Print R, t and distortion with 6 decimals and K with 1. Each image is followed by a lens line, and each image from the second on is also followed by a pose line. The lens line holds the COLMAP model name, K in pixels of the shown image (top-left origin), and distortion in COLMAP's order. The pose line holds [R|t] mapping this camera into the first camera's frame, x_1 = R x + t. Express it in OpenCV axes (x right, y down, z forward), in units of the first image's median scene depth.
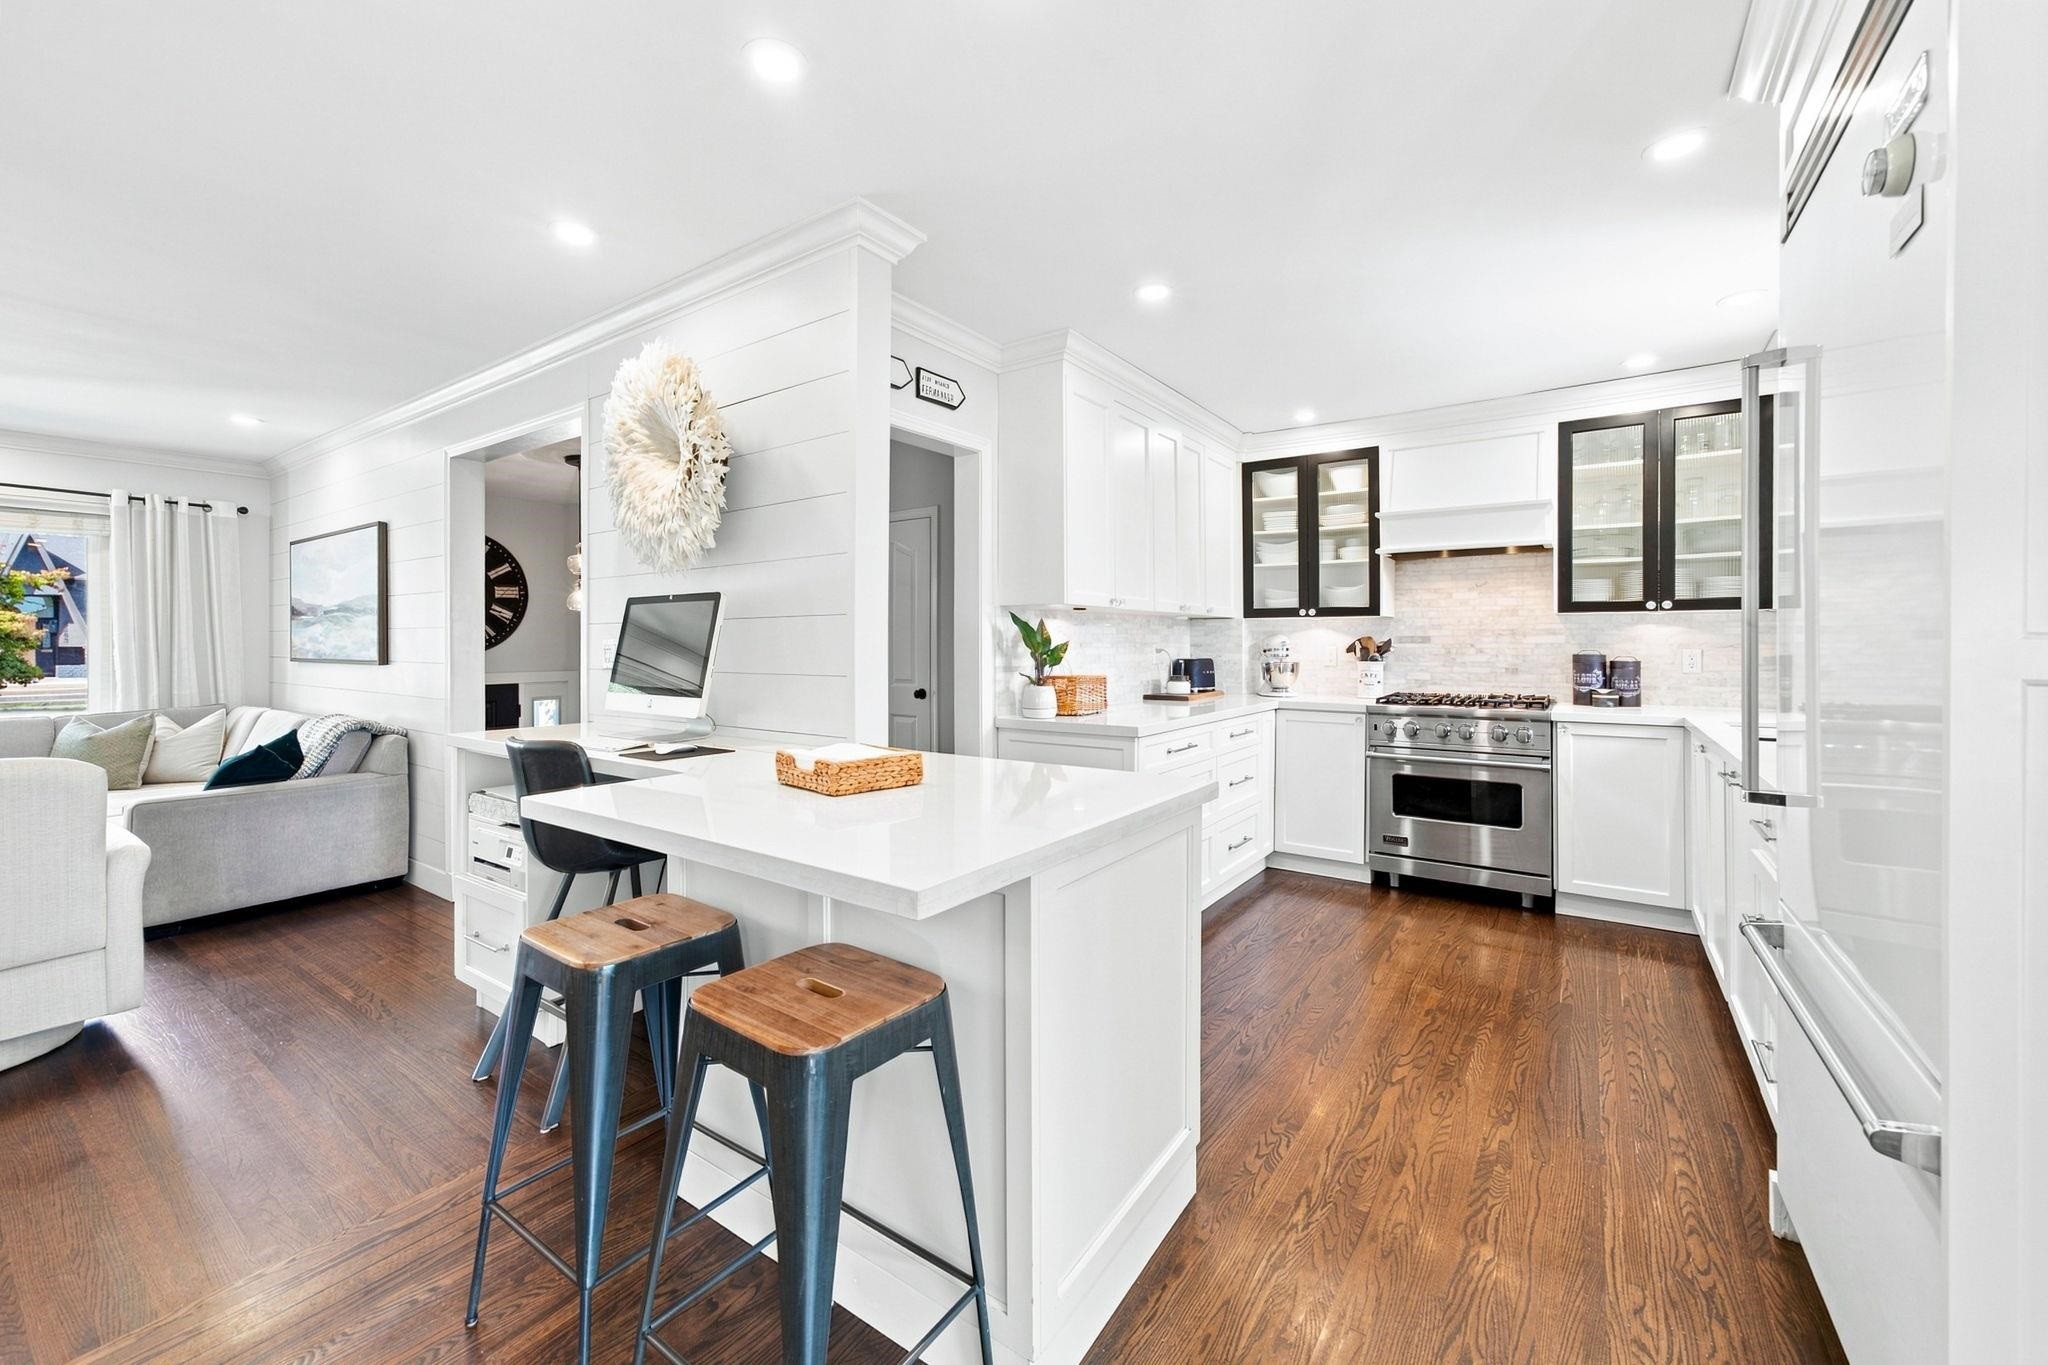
lens RADIAL K [[789.3, 0, 1028.2], [0, 789.3, 649.2], [0, 0, 1]] dist [0.001198, 0.000171]
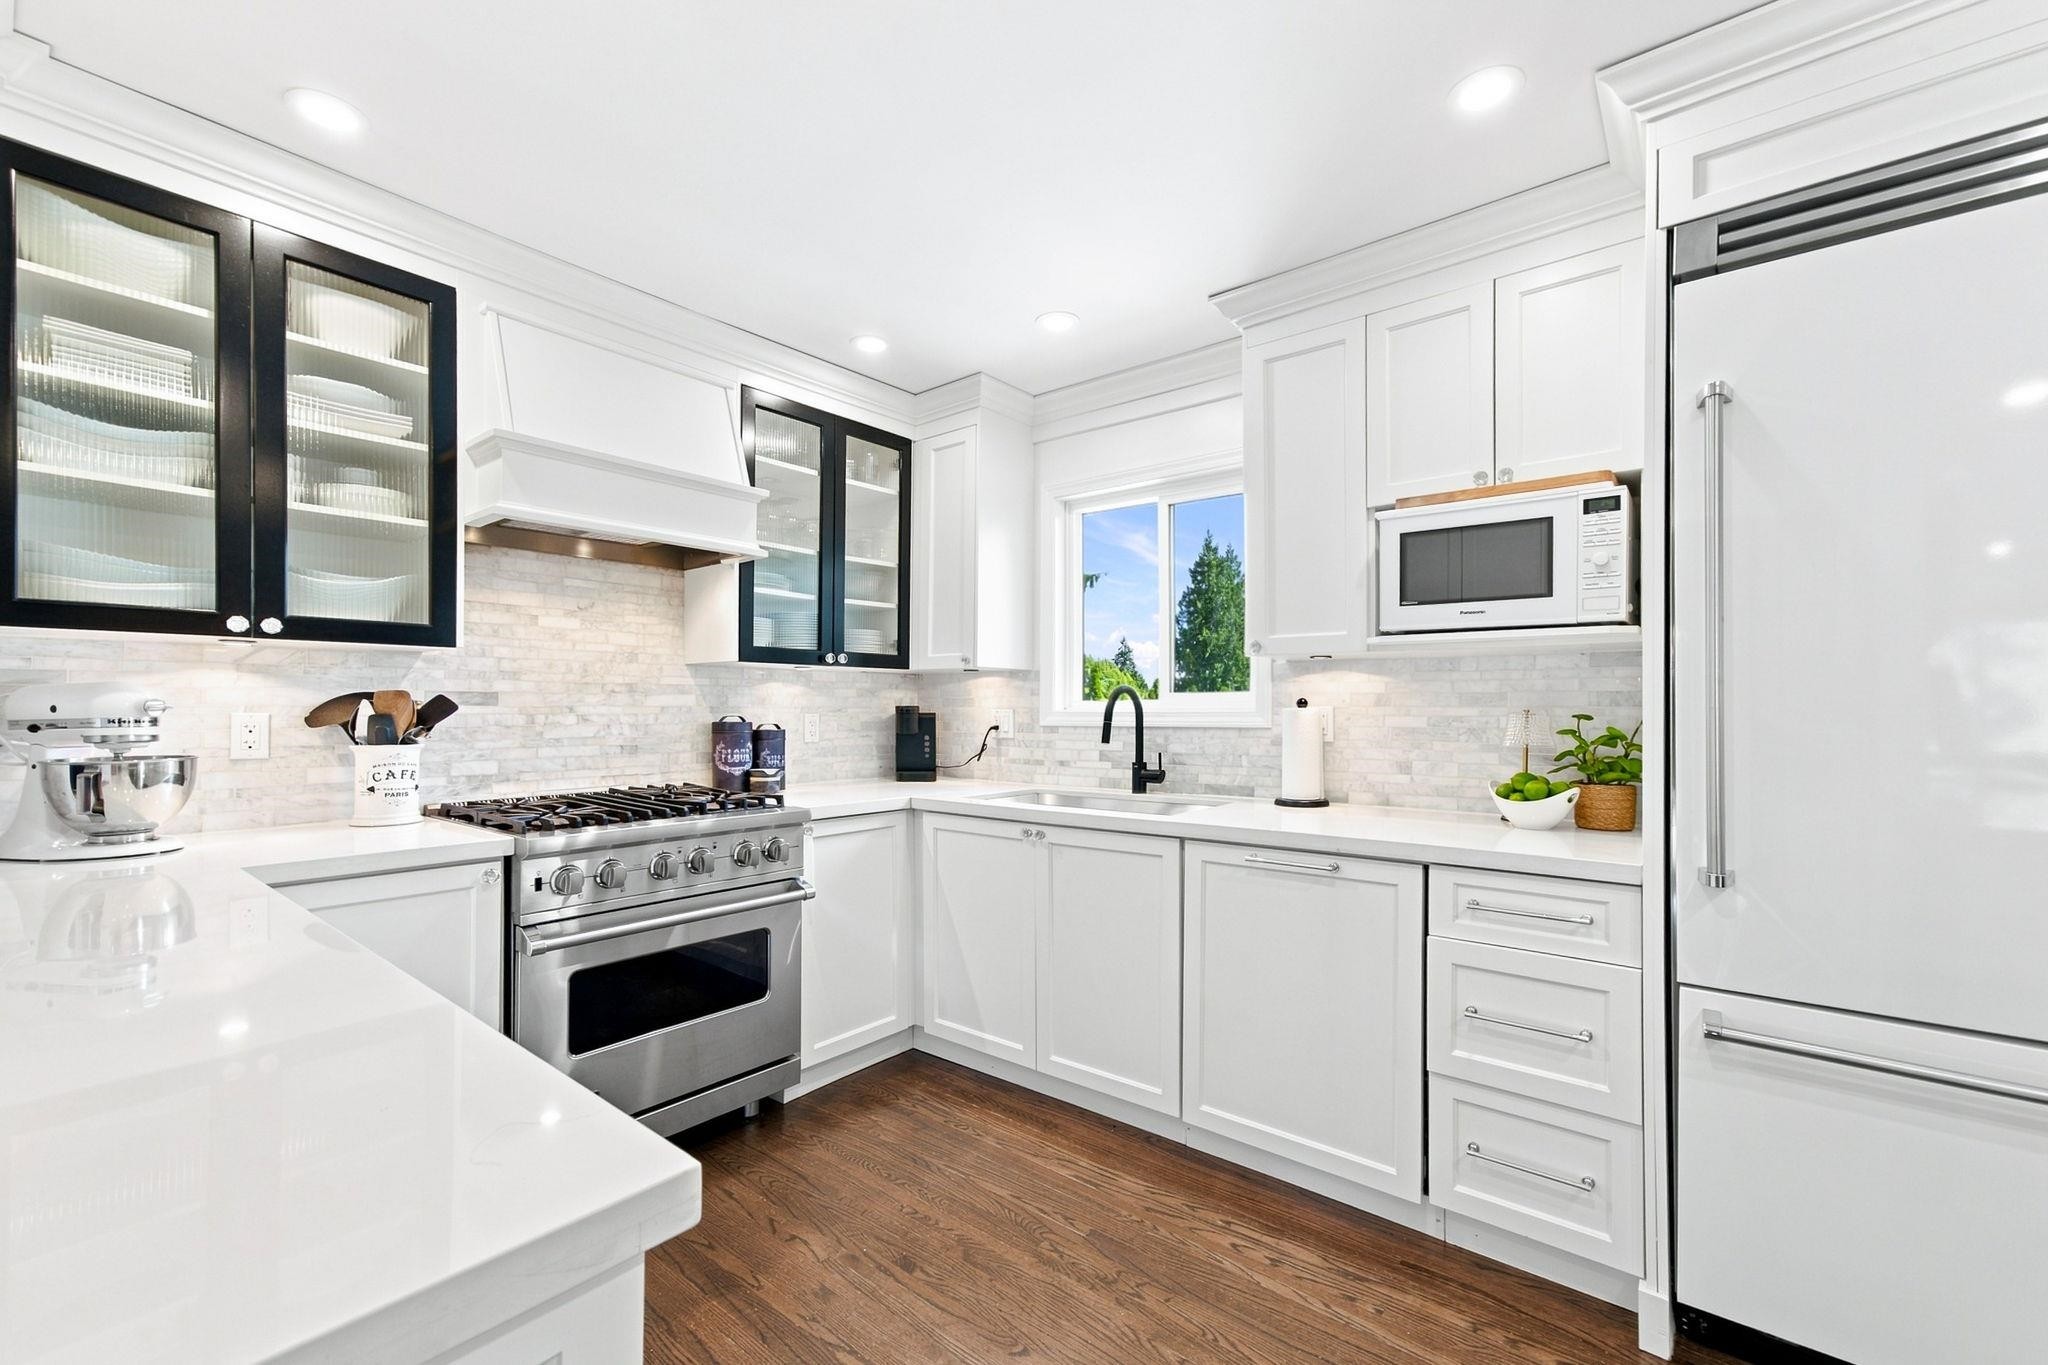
lens RADIAL K [[854.8, 0, 1027.9], [0, 854.8, 698.9], [0, 0, 1]] dist [0.000669, 0.000112]
pose [[0.074663, 0.009949, 0.997159, -0.043343], [0.004320, 0.999938, -0.010300, -0.004783], [-0.997199, 0.005077, 0.074615, 0.648161]]
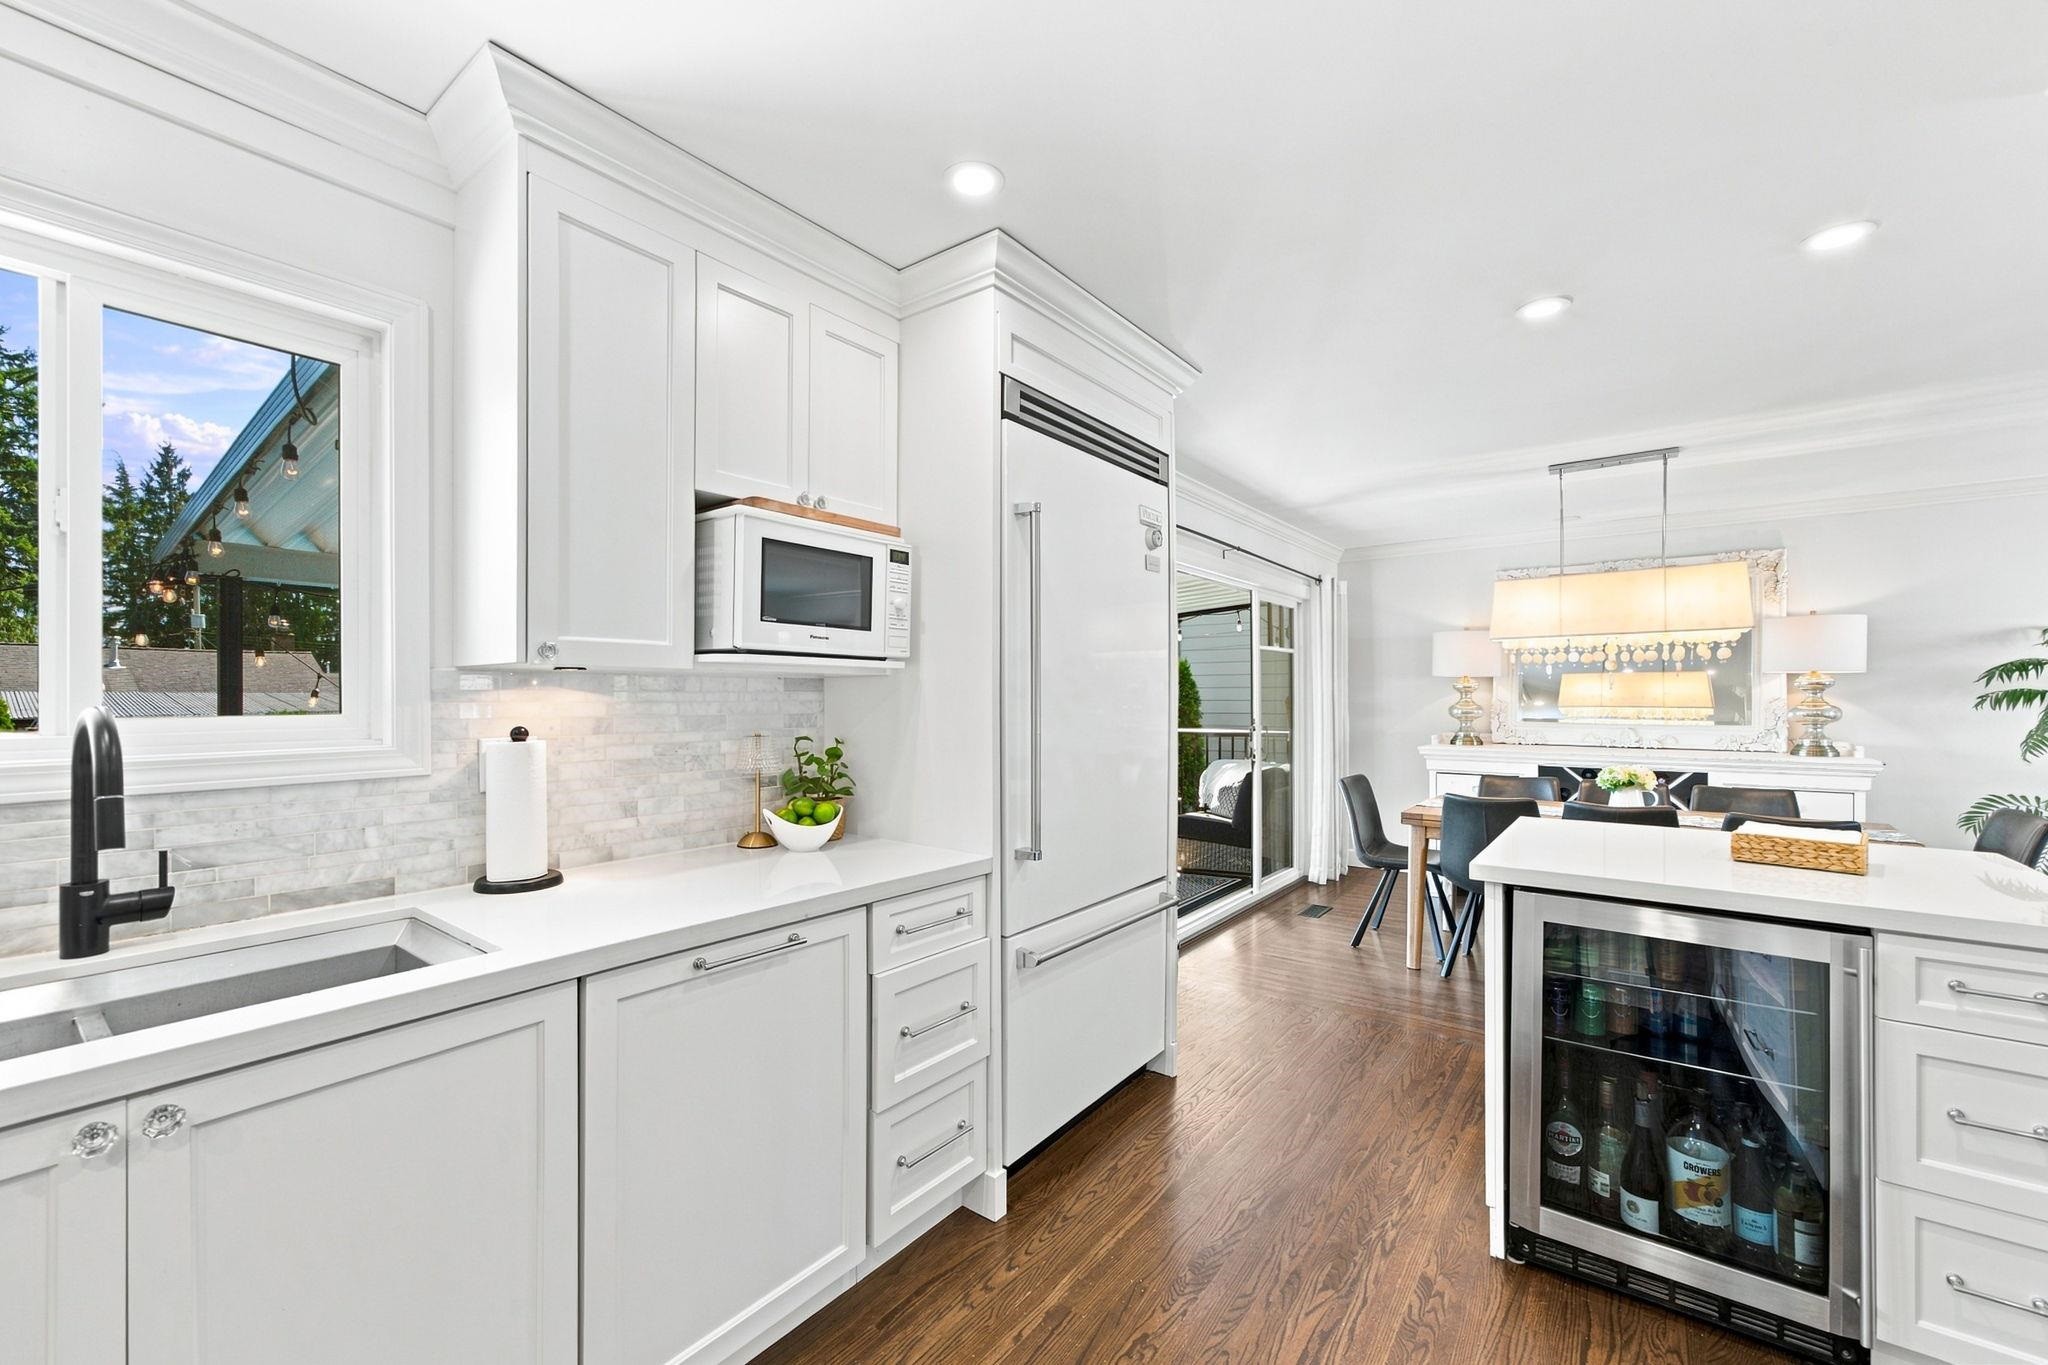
lens RADIAL K [[832.5, 0, 1021.7], [0, 832.5, 686.6], [0, 0, 1]] dist [-0.038849, 0.000148]
pose [[-0.999544, 0.002687, 0.030089, 0.341121], [0.002477, 0.999972, -0.007032, -0.027385], [-0.030107, -0.006954, -0.999522, 0.891657]]
